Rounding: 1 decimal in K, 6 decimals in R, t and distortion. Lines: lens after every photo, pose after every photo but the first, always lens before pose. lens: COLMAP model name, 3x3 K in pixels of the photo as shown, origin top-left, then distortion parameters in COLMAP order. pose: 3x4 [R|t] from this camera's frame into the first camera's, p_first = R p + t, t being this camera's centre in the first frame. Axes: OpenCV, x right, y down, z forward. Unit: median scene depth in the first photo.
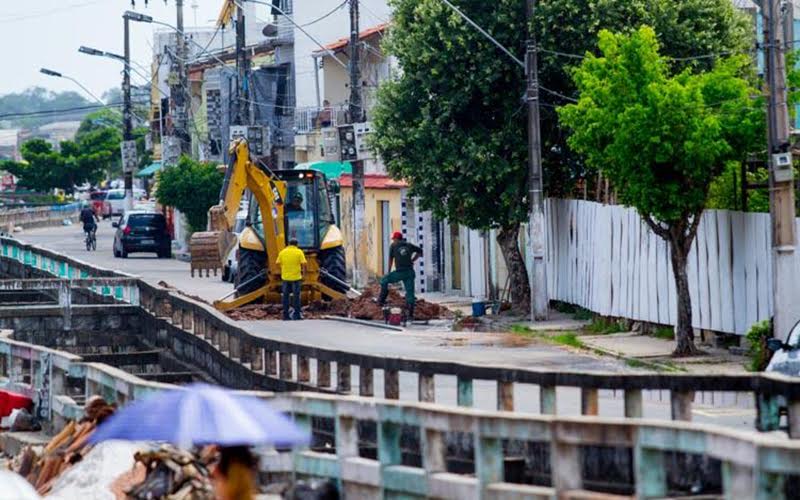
lens RADIAL K [[4683.4, 0, 394.6], [0, 4683.4, 250.2], [0, 0, 1]] dist [0.582025, 0.000000]
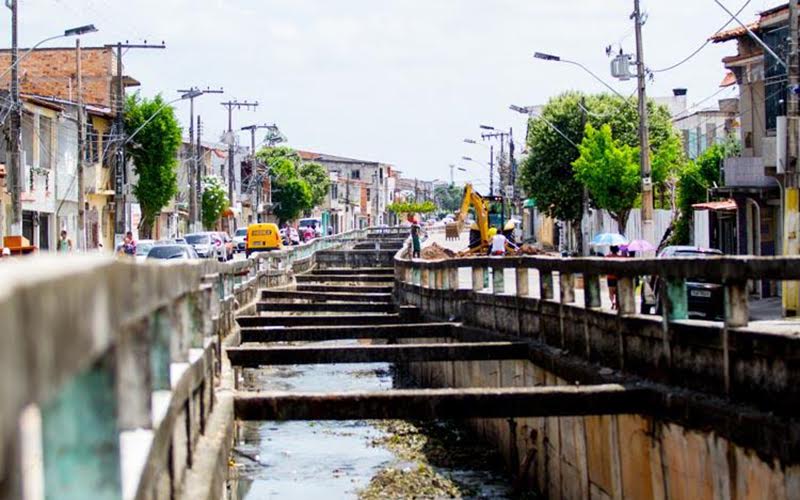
lens RADIAL K [[1732.4, 0, 399.3], [0, 1732.4, 247.9], [0, 0, 1]] dist [-0.345326, 0.000000]
pose [[0.988696, 0.014704, -0.149211, 0.066903], [-0.014897, 0.999889, -0.000174, 0.010479], [0.149192, 0.002394, 0.988805, 0.146107]]
